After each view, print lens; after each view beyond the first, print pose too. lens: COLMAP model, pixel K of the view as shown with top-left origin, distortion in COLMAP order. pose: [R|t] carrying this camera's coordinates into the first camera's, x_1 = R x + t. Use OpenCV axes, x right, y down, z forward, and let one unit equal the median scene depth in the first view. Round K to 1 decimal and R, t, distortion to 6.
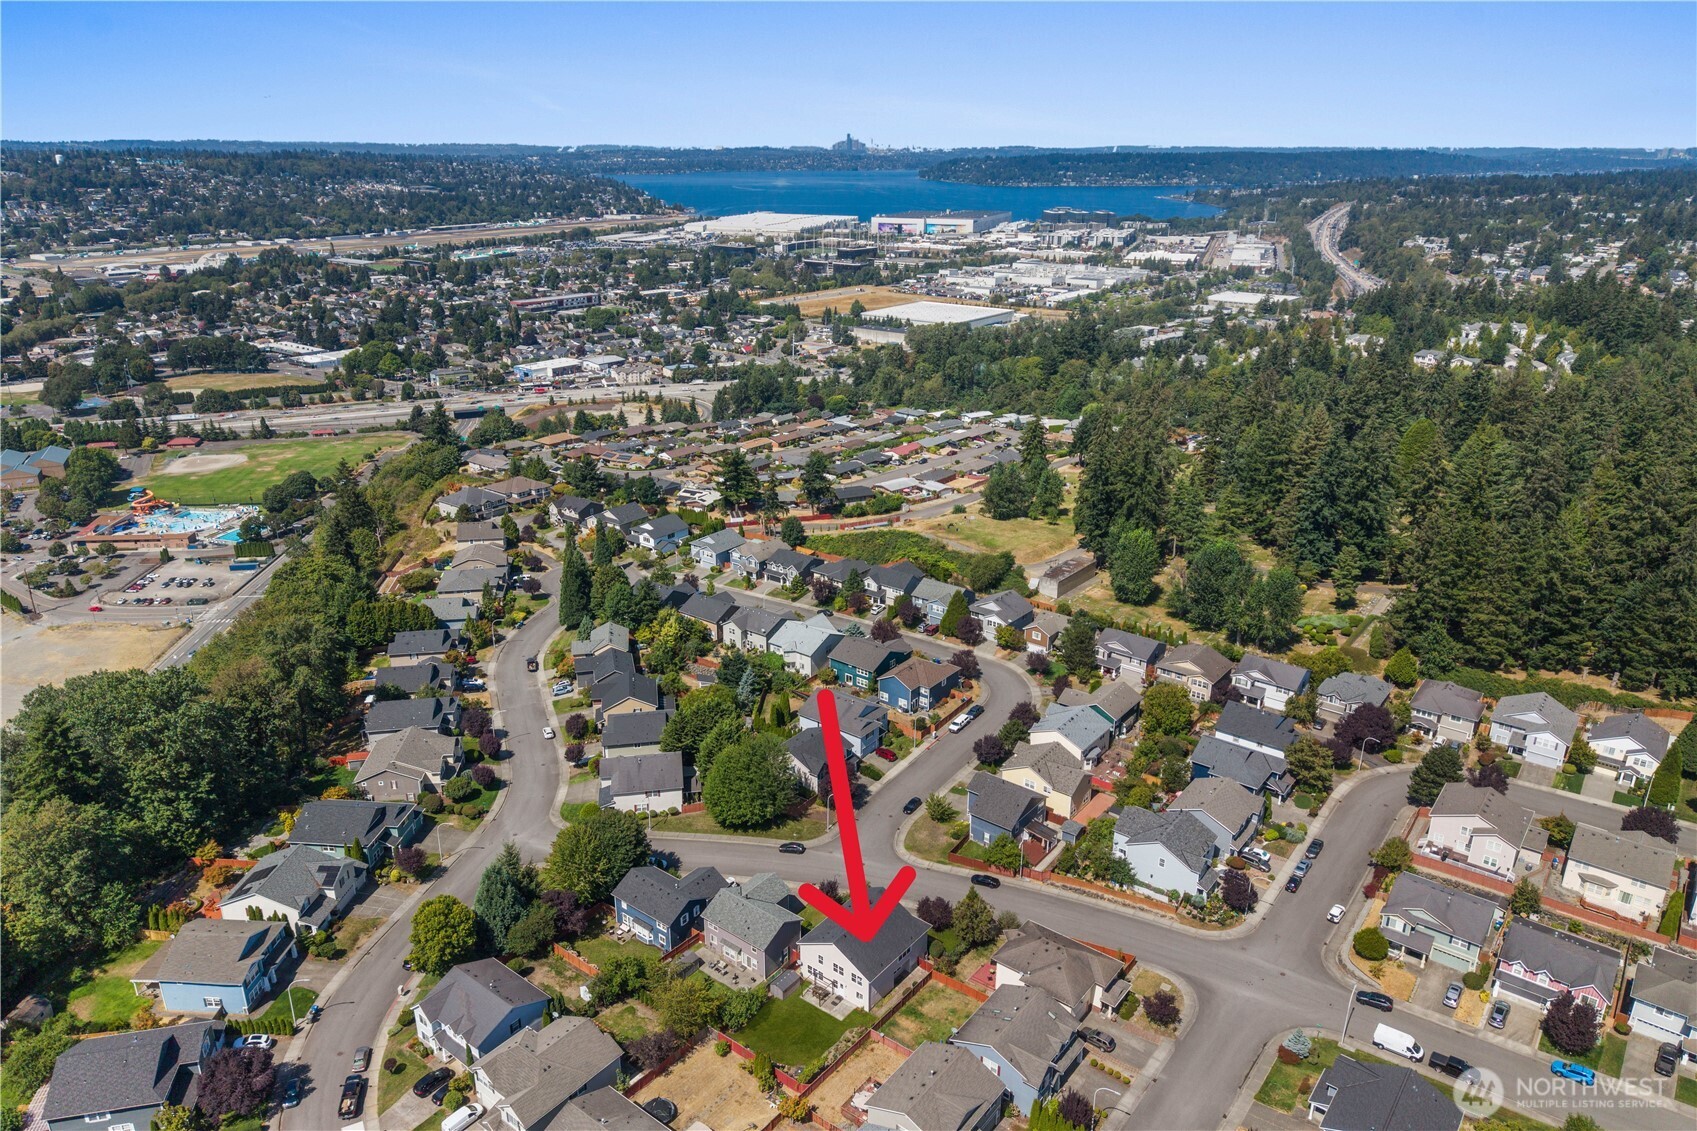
lens RADIAL K [[1126.0, 0, 848.5], [0, 1126.0, 565.5], [0, 0, 1]] dist [0.003281, 0.000467]
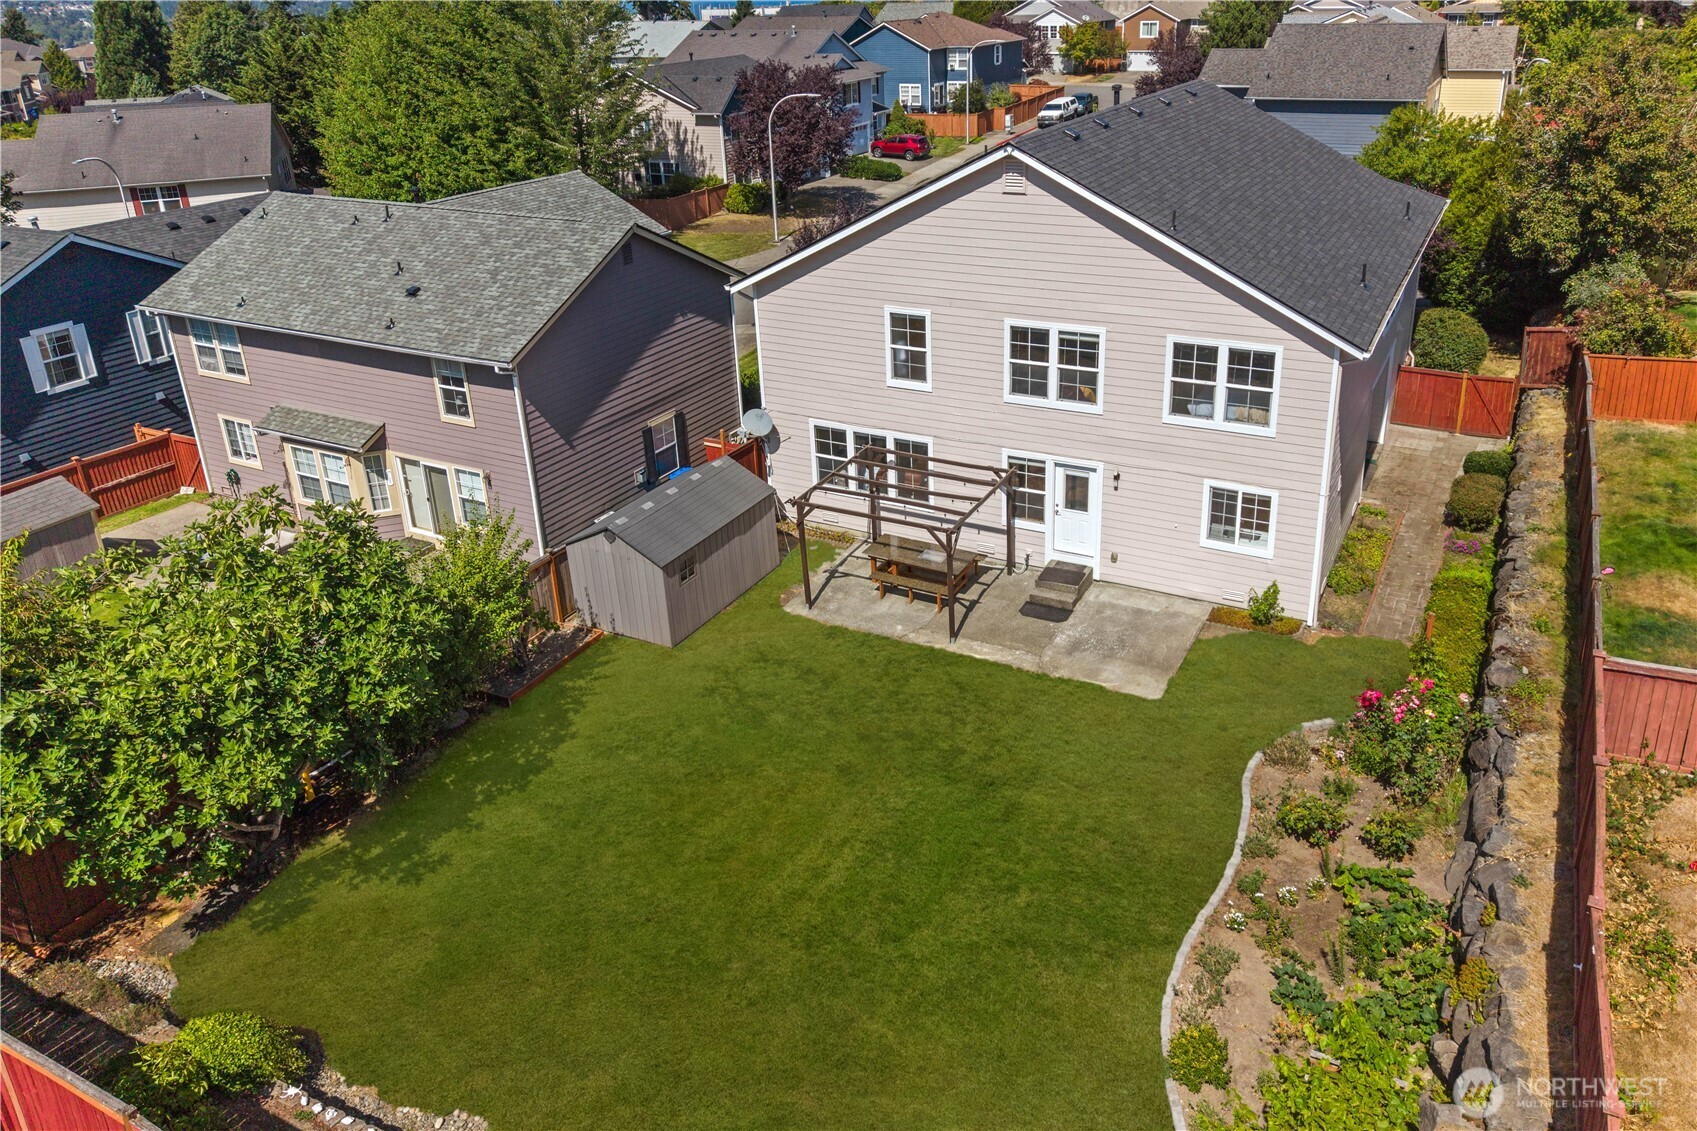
lens RADIAL K [[1126.0, 0, 848.5], [0, 1126.0, 565.5], [0, 0, 1]] dist [0.003281, 0.000467]
pose [[0.987972, -0.116950, 0.101160, -0.049575], [0.107814, 0.989951, 0.091509, 0.365362], [-0.110845, -0.079502, 0.990653, 0.860347]]
